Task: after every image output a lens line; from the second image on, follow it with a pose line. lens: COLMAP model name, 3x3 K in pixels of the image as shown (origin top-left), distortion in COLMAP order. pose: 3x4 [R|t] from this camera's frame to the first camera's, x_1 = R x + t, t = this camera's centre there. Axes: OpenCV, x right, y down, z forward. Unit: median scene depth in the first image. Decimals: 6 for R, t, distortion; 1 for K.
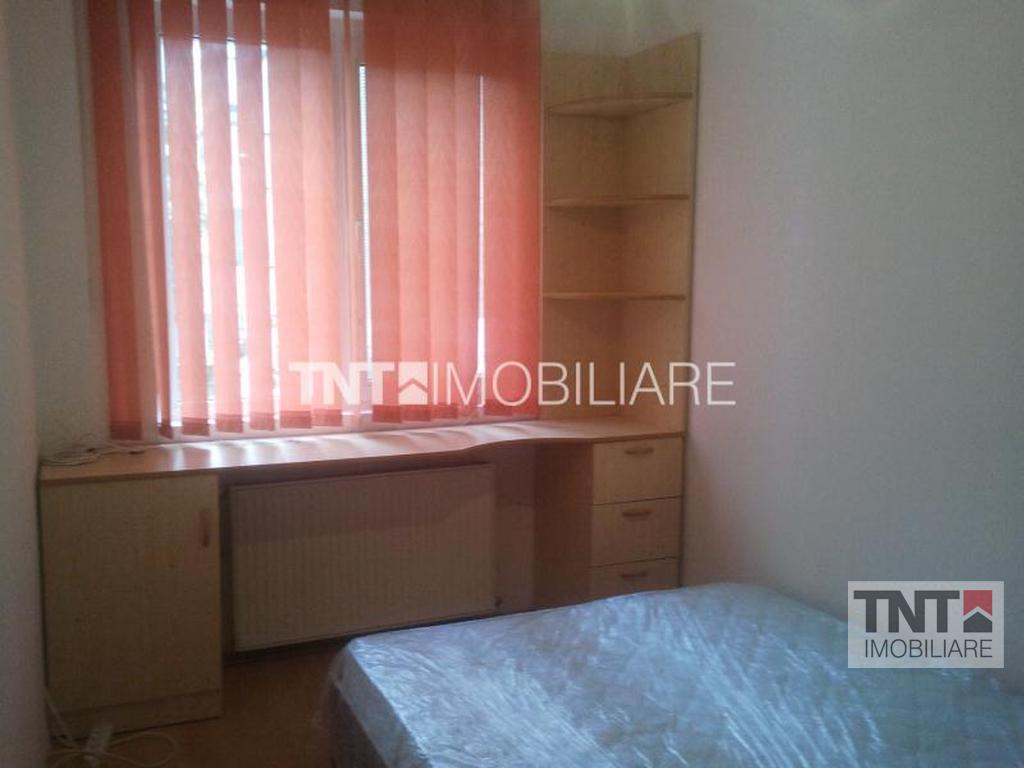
lens RADIAL K [[1026.5, 0, 512.4], [0, 1026.5, 392.9], [0, 0, 1]] dist [0.019935, 0.000000]
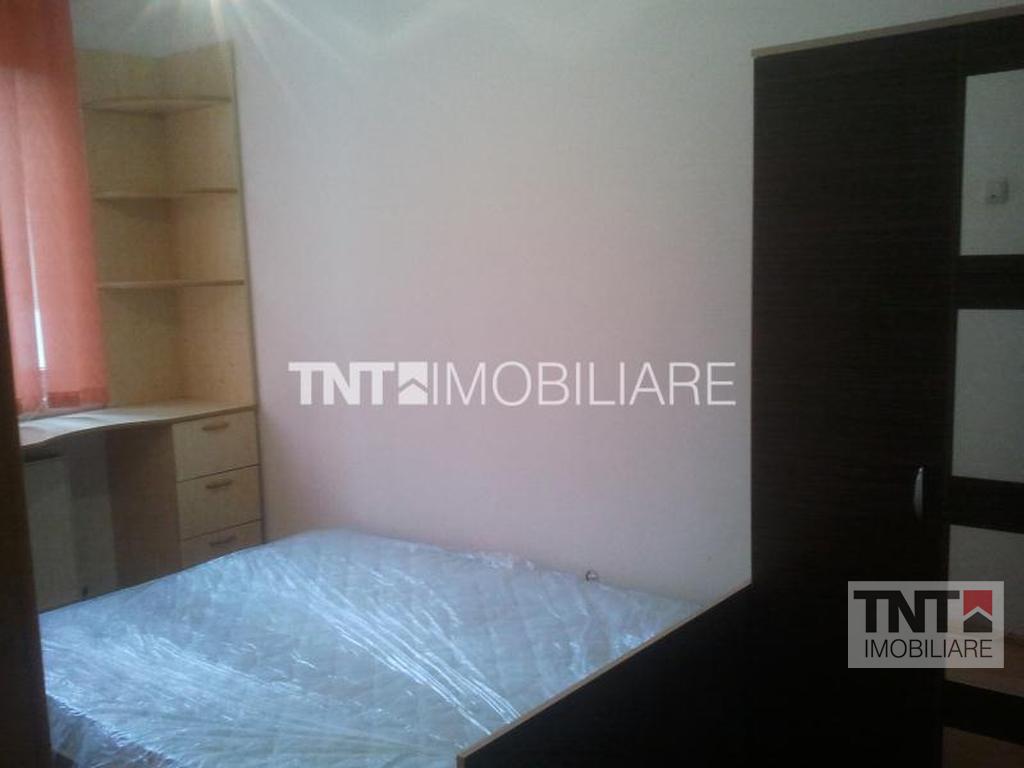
lens RADIAL K [[1026.5, 0, 512.7], [0, 1026.5, 382.6], [0, 0, 1]] dist [0.019935, 0.000000]
pose [[0.891923, -0.090003, 0.443140, -0.101216], [0.085172, 0.995889, 0.030840, 0.004895], [-0.444093, 0.010236, 0.895922, -0.152066]]
